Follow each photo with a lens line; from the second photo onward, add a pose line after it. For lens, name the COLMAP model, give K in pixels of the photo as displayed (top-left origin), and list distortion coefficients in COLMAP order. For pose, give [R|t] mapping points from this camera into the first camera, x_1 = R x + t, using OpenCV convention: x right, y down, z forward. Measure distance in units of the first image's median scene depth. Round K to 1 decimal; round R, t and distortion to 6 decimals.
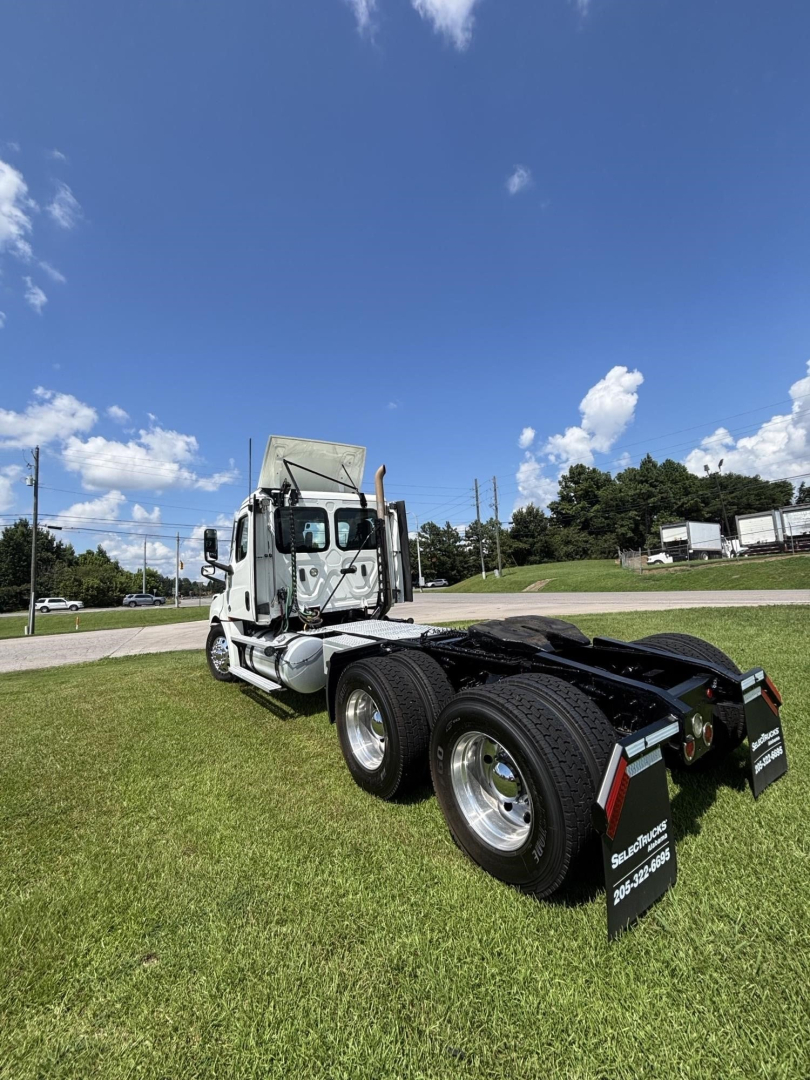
lens RADIAL K [[444.9, 0, 414.5], [0, 444.9, 554.2], [0, 0, 1]] dist [-0.006414, 0.003249]
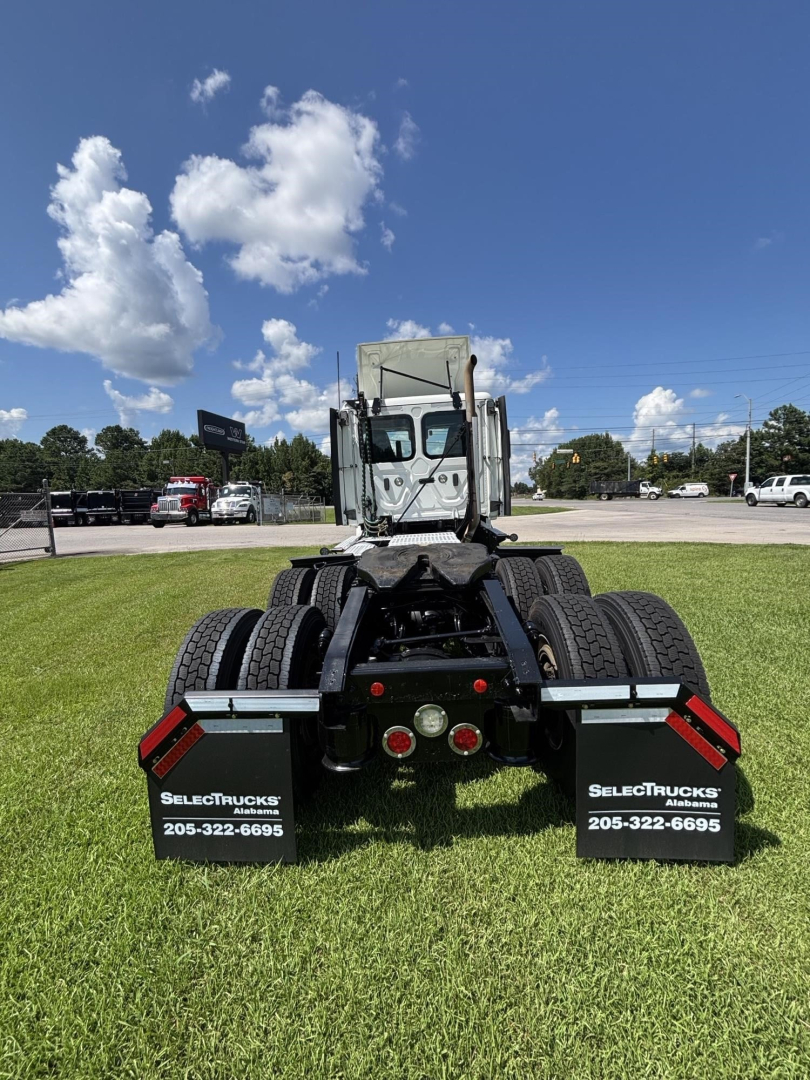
lens RADIAL K [[444.9, 0, 403.8], [0, 444.9, 545.2], [0, 0, 1]] dist [-0.006414, 0.003249]
pose [[0.774812, 0.100980, -0.624074, 0.374146], [0.024609, 0.981595, 0.189382, -0.007368], [0.631712, -0.162094, 0.758067, 0.194772]]
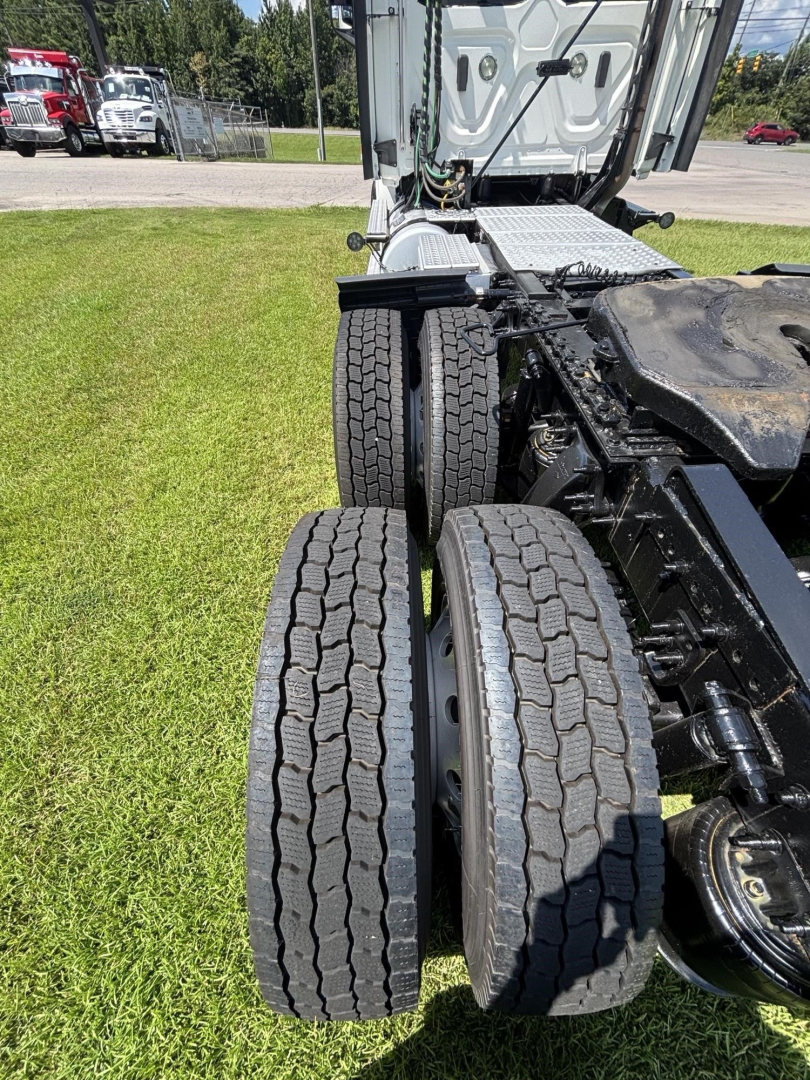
lens RADIAL K [[444.9, 0, 404.6], [0, 444.9, 543.7], [0, 0, 1]] dist [-0.006414, 0.003249]
pose [[0.808476, 0.453698, -0.374866, 0.106416], [-0.024418, 0.662265, 0.748872, 0.021233], [0.588023, -0.596291, 0.546504, 0.322249]]
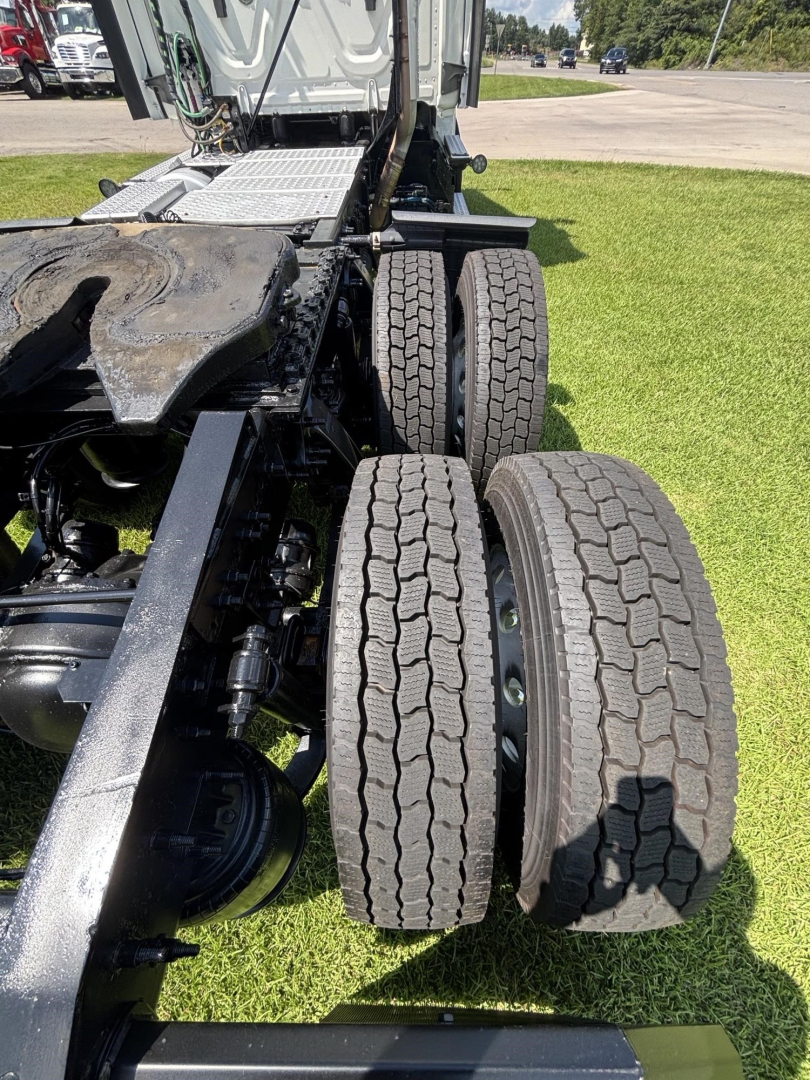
lens RADIAL K [[444.9, 0, 410.1], [0, 444.9, 544.7], [0, 0, 1]] dist [-0.006414, 0.003249]
pose [[0.797462, 0.486342, -0.357108, 0.307639], [-0.012174, 0.604705, 0.796357, 0.017517], [0.603246, -0.630717, 0.488150, 0.457793]]
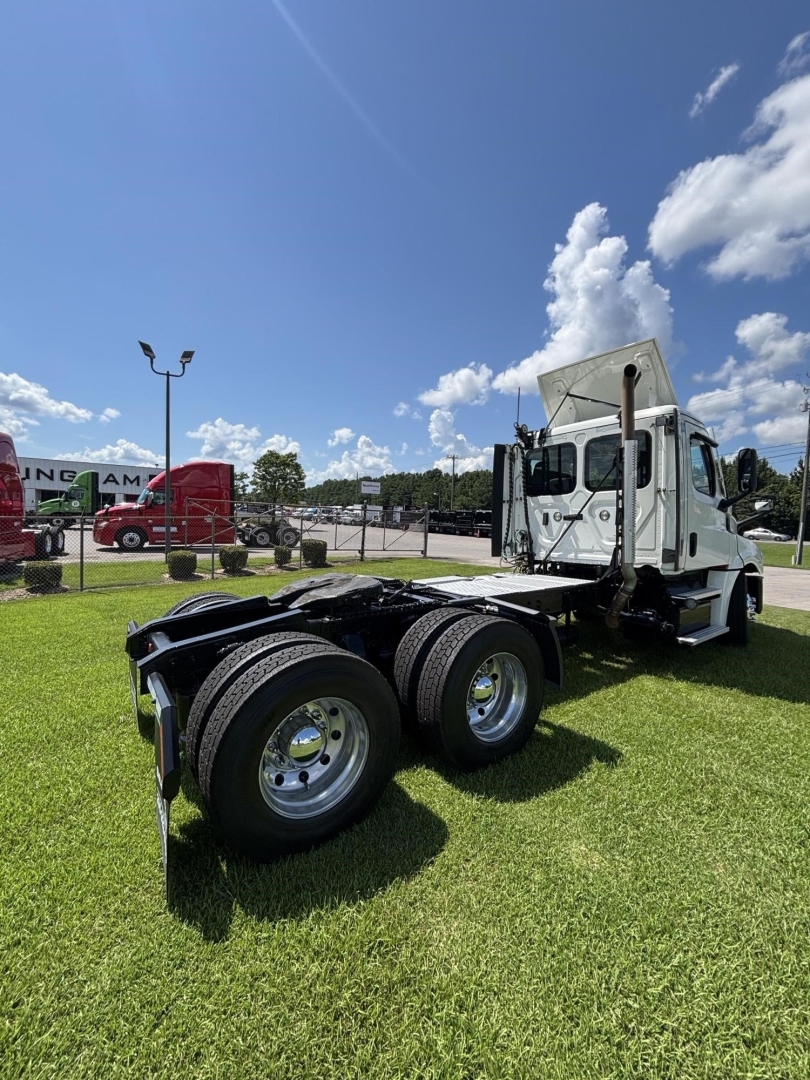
lens RADIAL K [[444.9, 0, 397.1], [0, 444.9, 539.3], [0, 0, 1]] dist [-0.006414, 0.003249]
pose [[-0.043254, 0.102148, -0.993828, 0.614390], [0.028974, 0.994469, 0.100953, -0.012731], [0.998644, -0.024428, -0.045974, 0.625498]]
